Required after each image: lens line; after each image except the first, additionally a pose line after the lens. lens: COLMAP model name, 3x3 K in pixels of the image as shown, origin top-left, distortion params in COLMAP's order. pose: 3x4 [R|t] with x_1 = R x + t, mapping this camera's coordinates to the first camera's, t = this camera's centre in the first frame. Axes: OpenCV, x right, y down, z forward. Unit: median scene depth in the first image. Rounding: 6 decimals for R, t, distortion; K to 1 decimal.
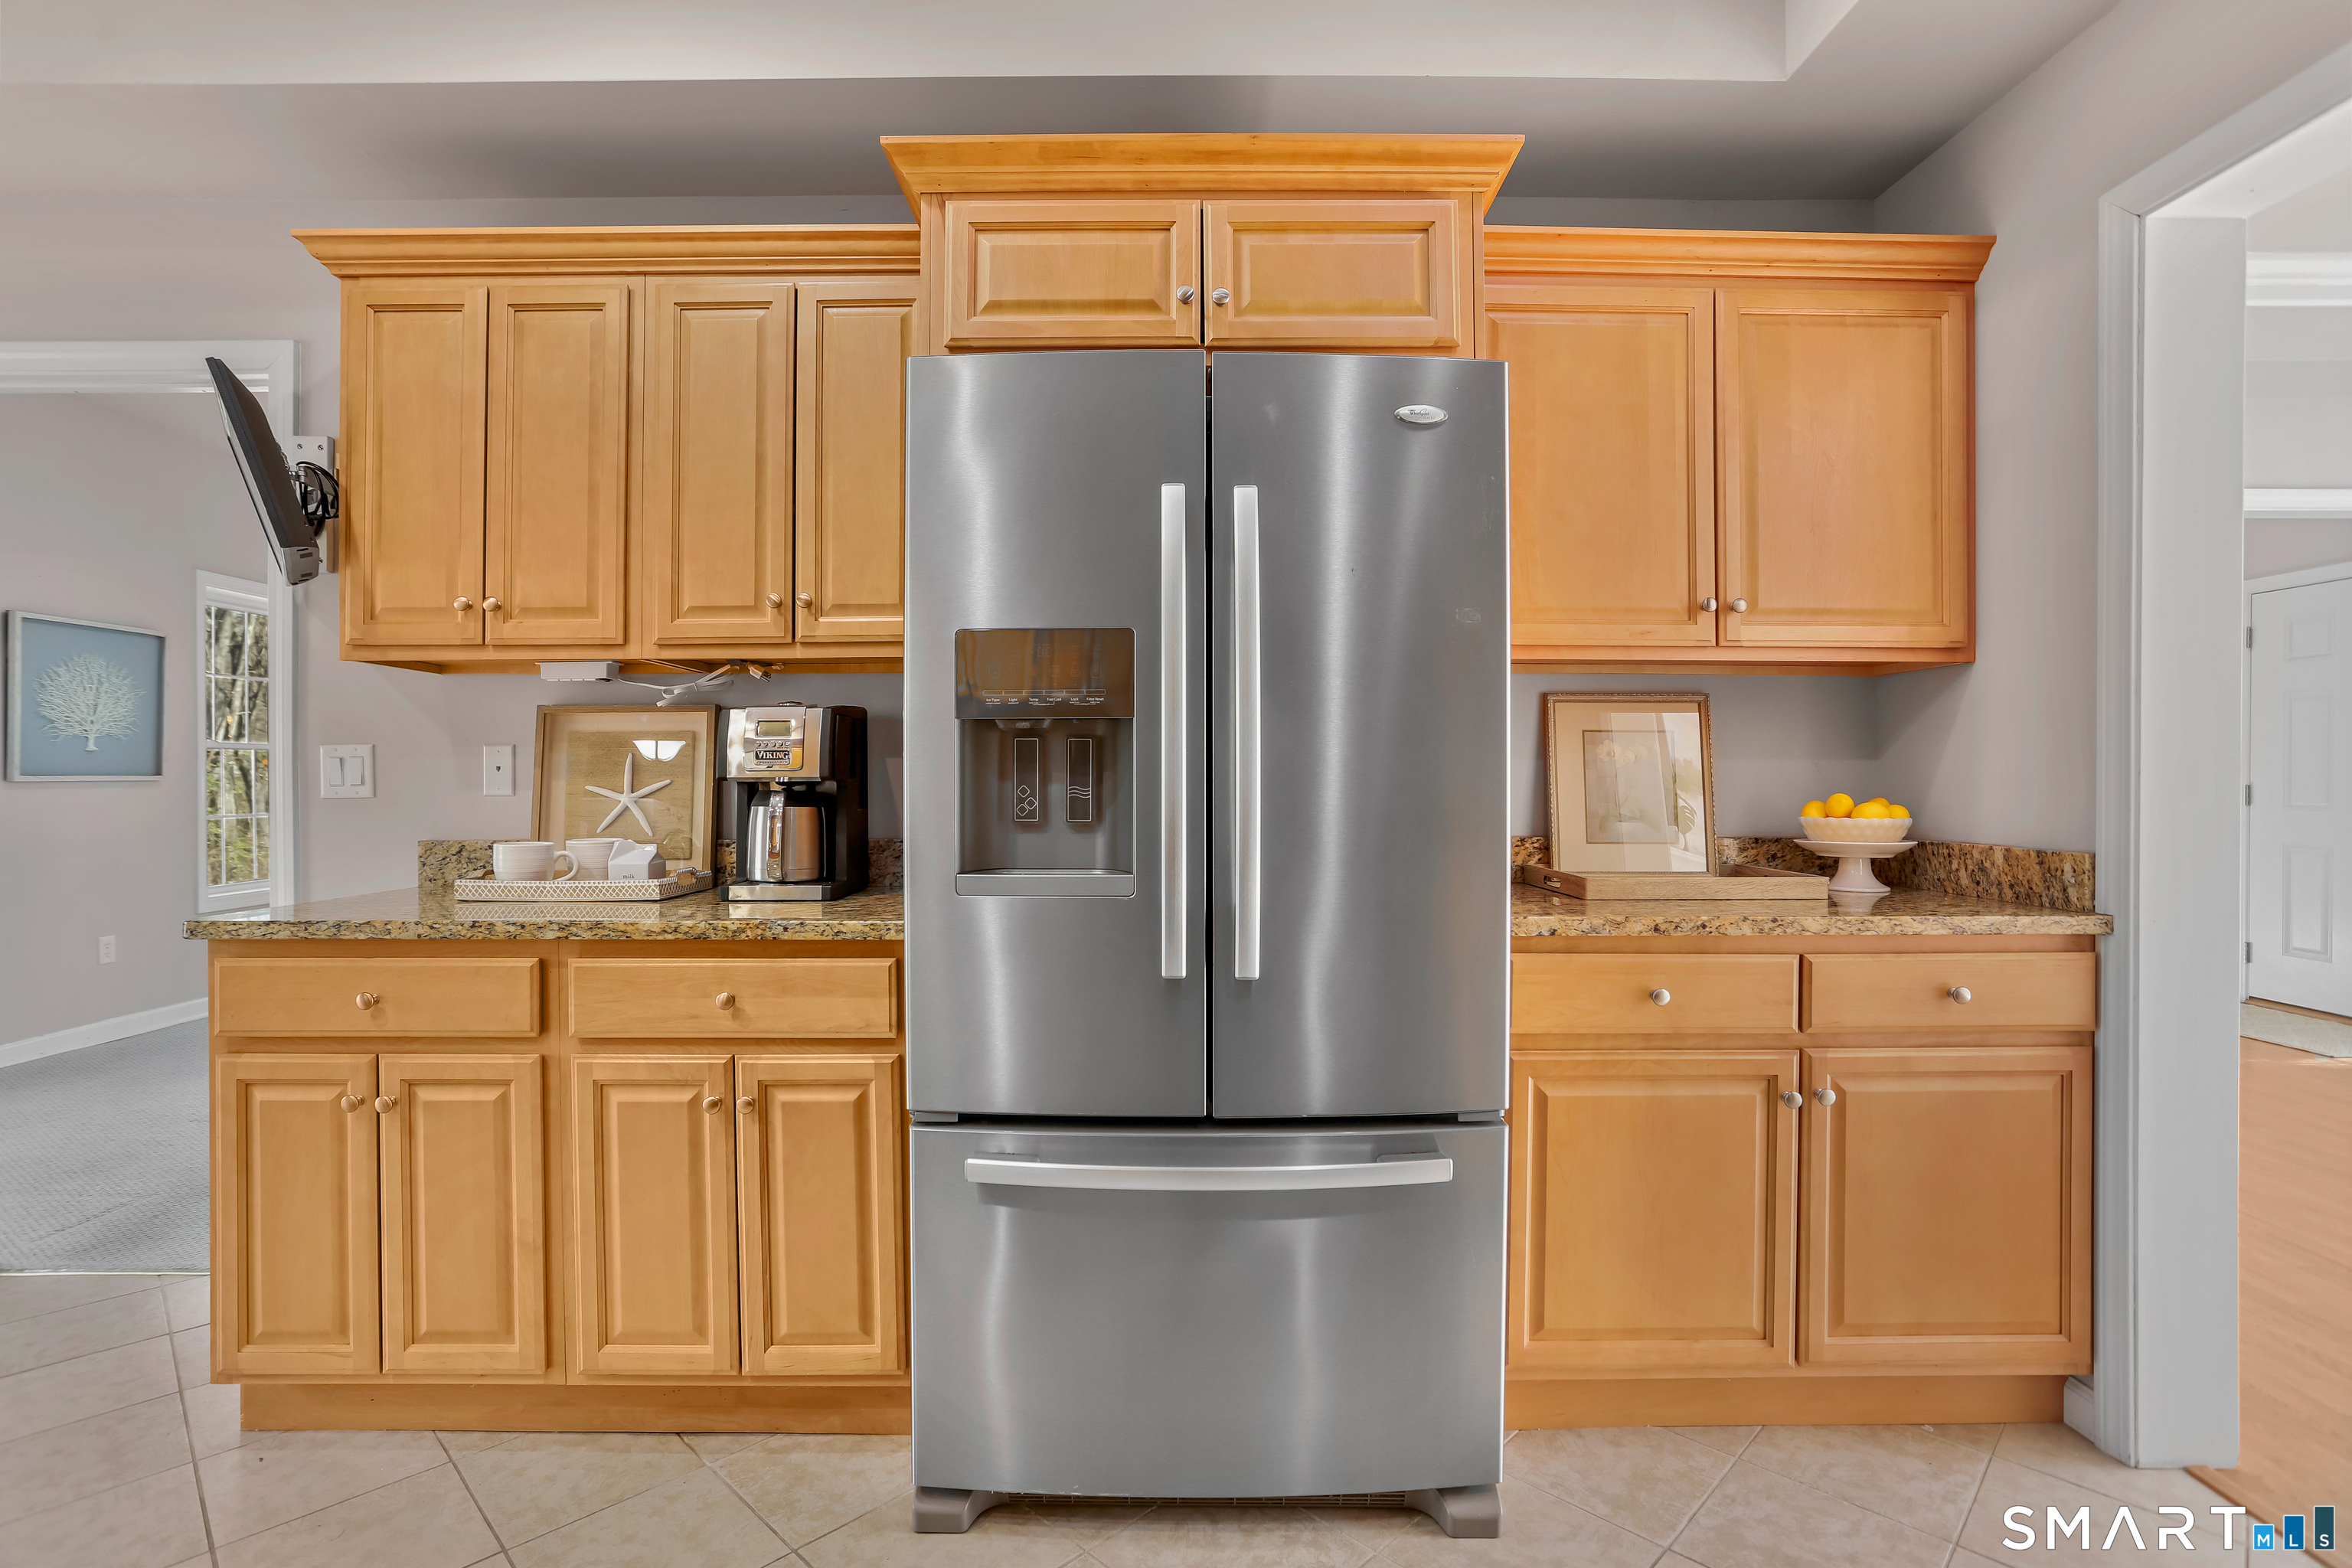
lens RADIAL K [[1142.9, 0, 1176.1], [0, 1142.9, 779.5], [0, 0, 1]] dist [-0.025837, 0.005155]
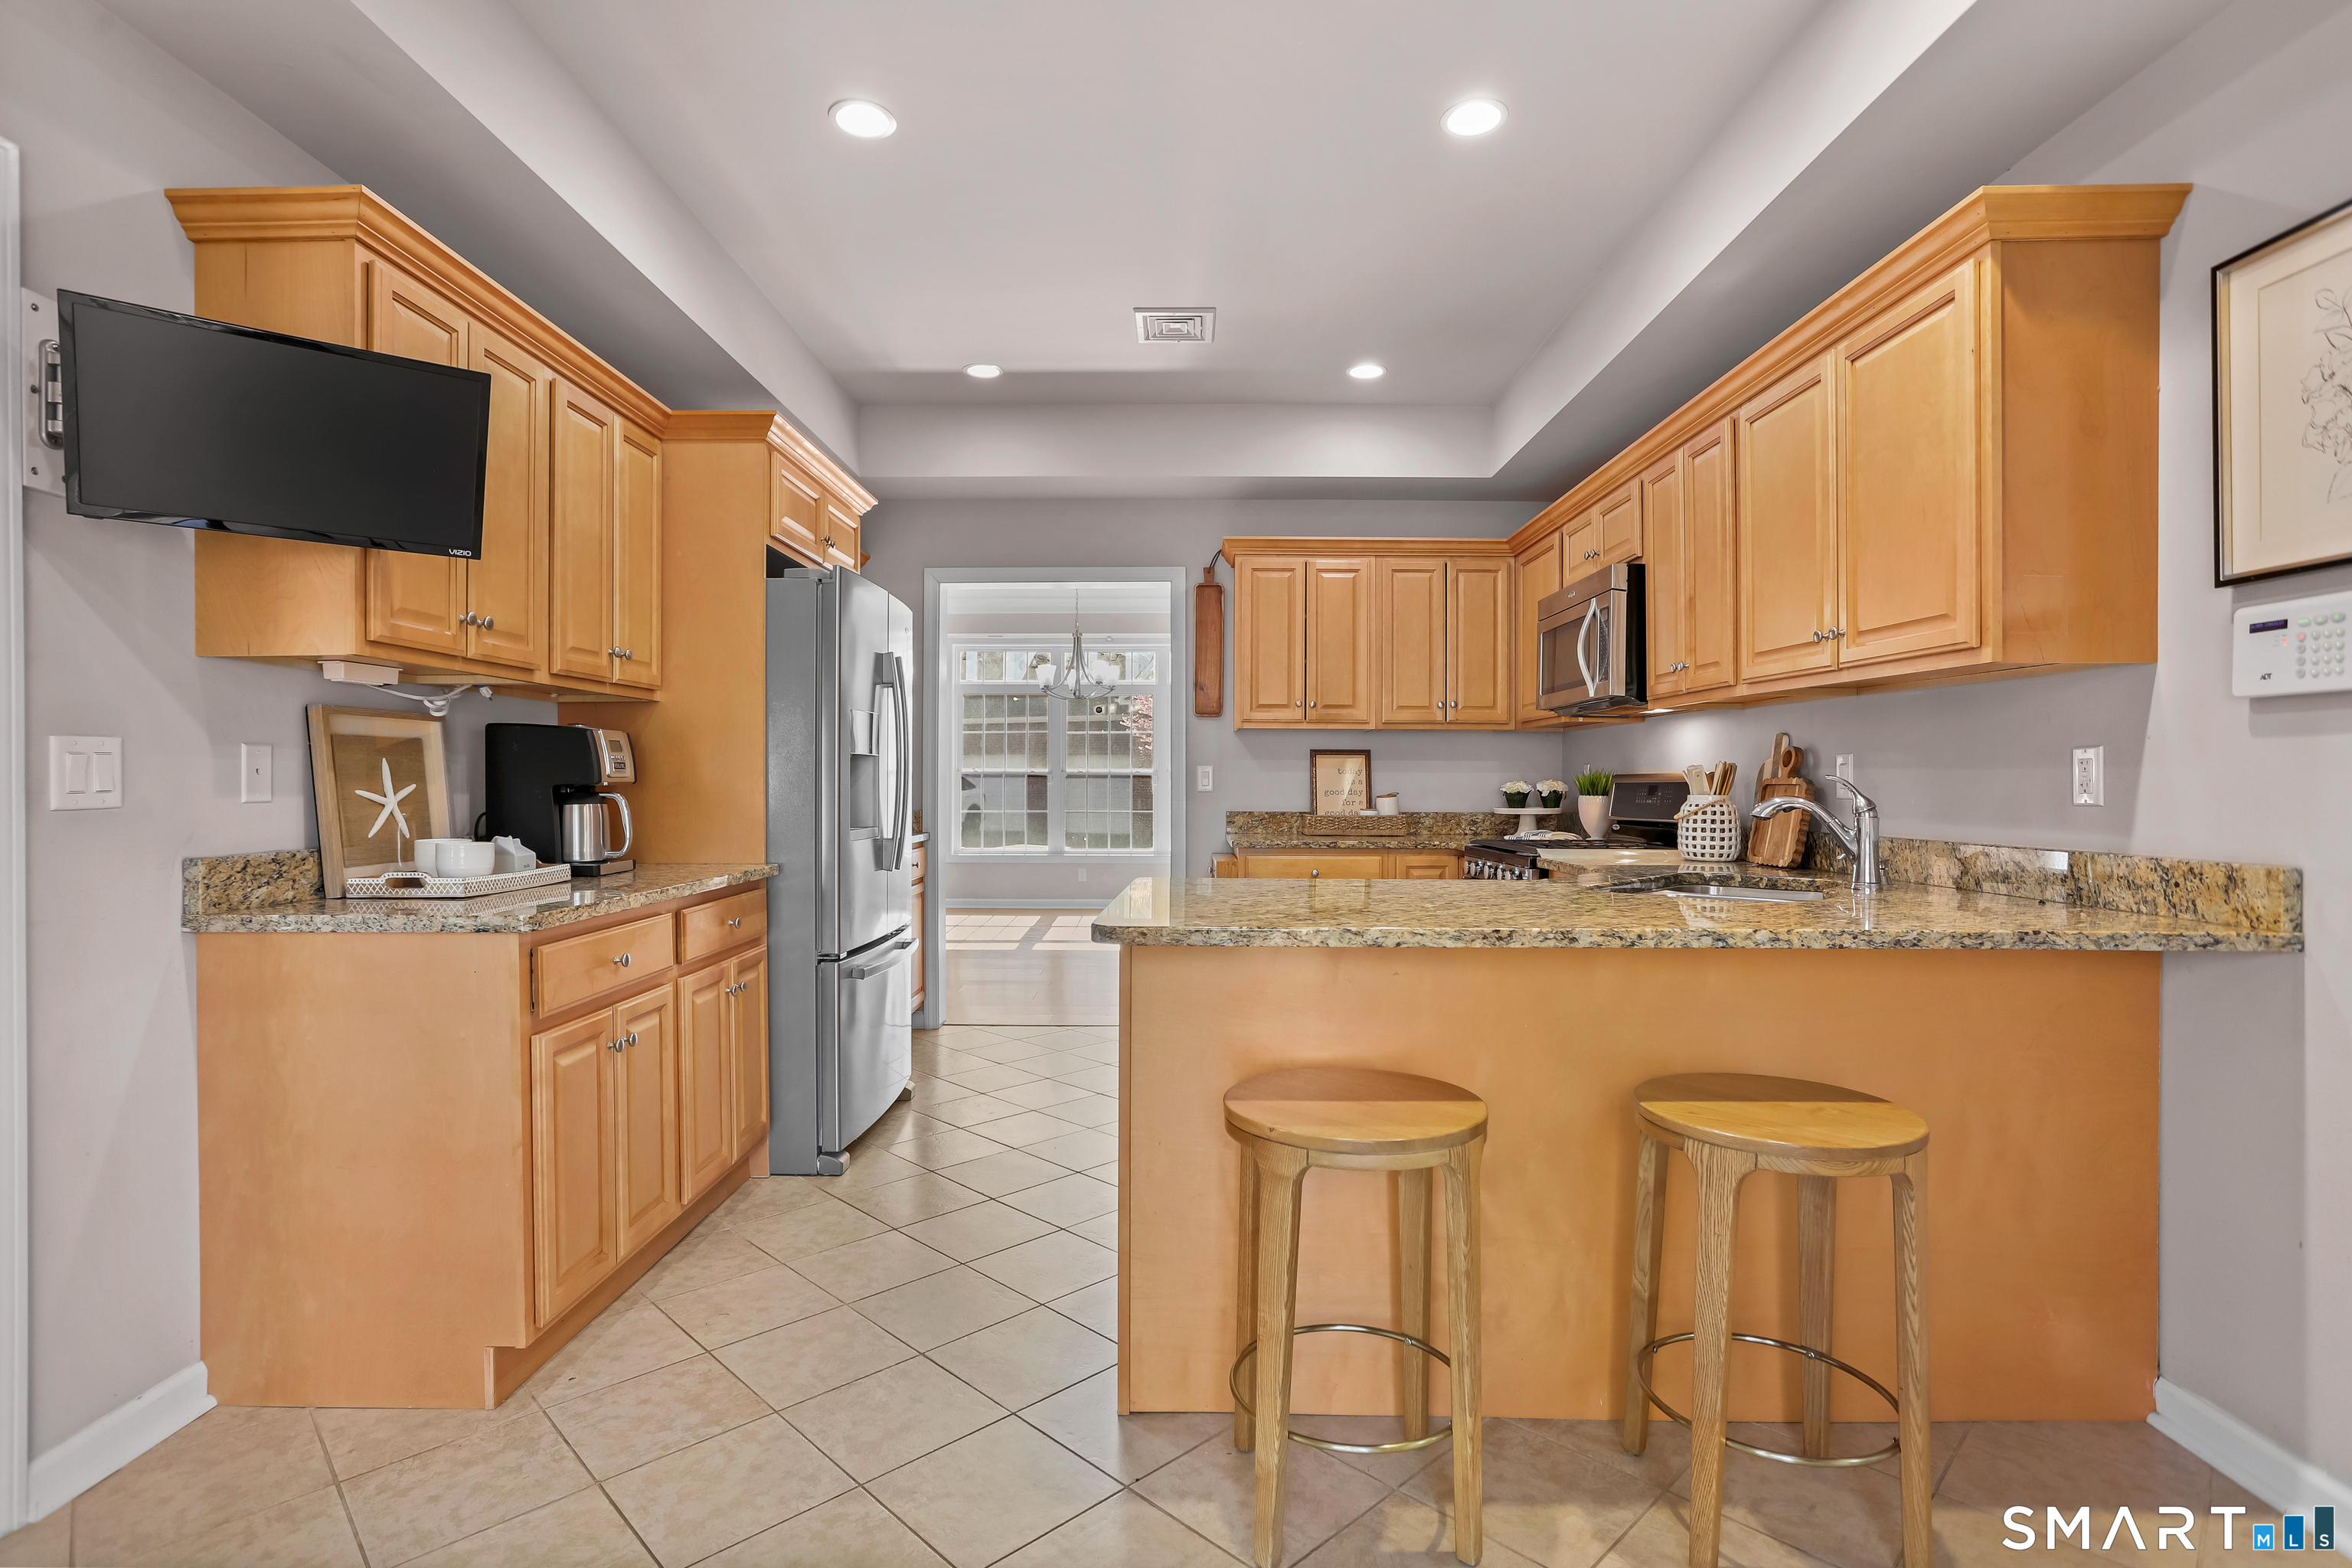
lens RADIAL K [[1142.9, 0, 1176.1], [0, 1142.9, 776.5], [0, 0, 1]] dist [-0.025837, 0.005155]
pose [[0.009370, 0.006638, 0.999934, -1.489456], [0.004340, 0.999968, -0.006678, 0.002927], [-0.999947, 0.004402, 0.009341, 0.283205]]
